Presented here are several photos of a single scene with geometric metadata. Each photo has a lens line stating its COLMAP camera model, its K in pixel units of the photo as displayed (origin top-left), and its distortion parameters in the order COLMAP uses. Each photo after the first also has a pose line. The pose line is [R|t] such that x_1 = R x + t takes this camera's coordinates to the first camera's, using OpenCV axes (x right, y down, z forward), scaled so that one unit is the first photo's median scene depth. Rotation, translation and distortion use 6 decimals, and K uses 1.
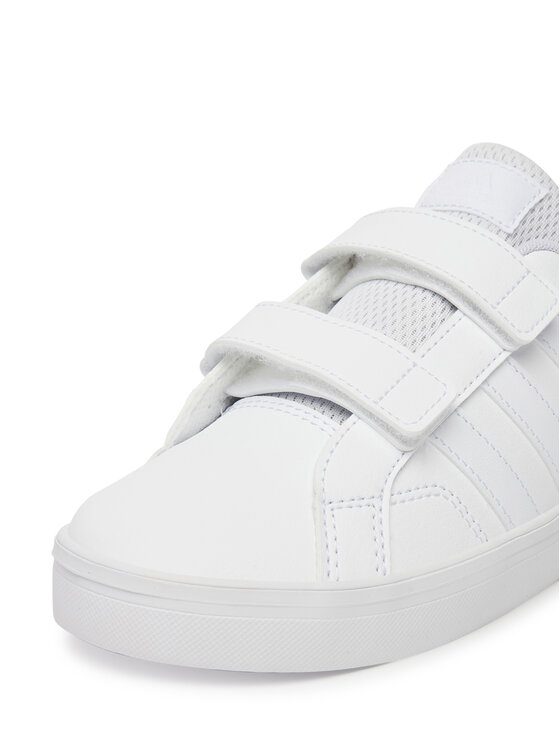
lens RADIAL K [[1827.3, 0, 279.0], [0, 1827.3, 373.1], [0, 0, 1]] dist [0.312722, 0.000000]
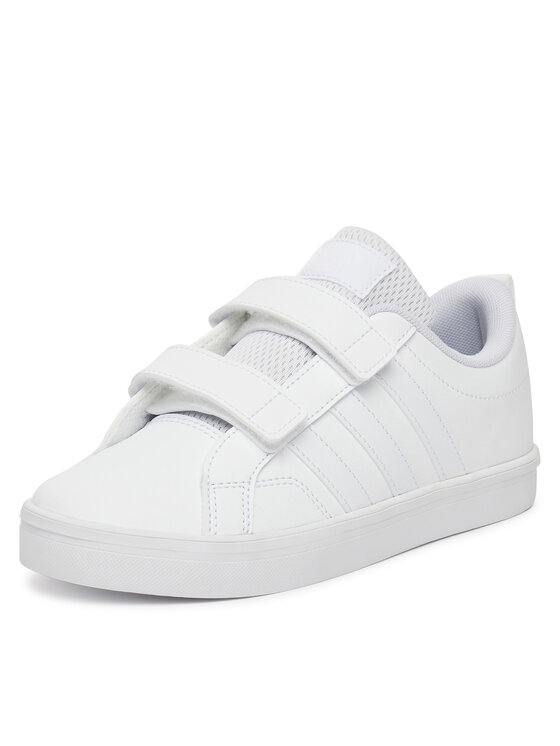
lens RADIAL K [[2161.6, 0, 284.9], [0, 2161.6, 373.0], [0, 0, 1]] dist [0.756693, 0.000000]
pose [[0.999404, 0.024842, 0.023955, 0.035268], [-0.024346, 0.999487, -0.020788, 0.013517], [-0.024459, 0.020193, 0.999497, -0.628358]]
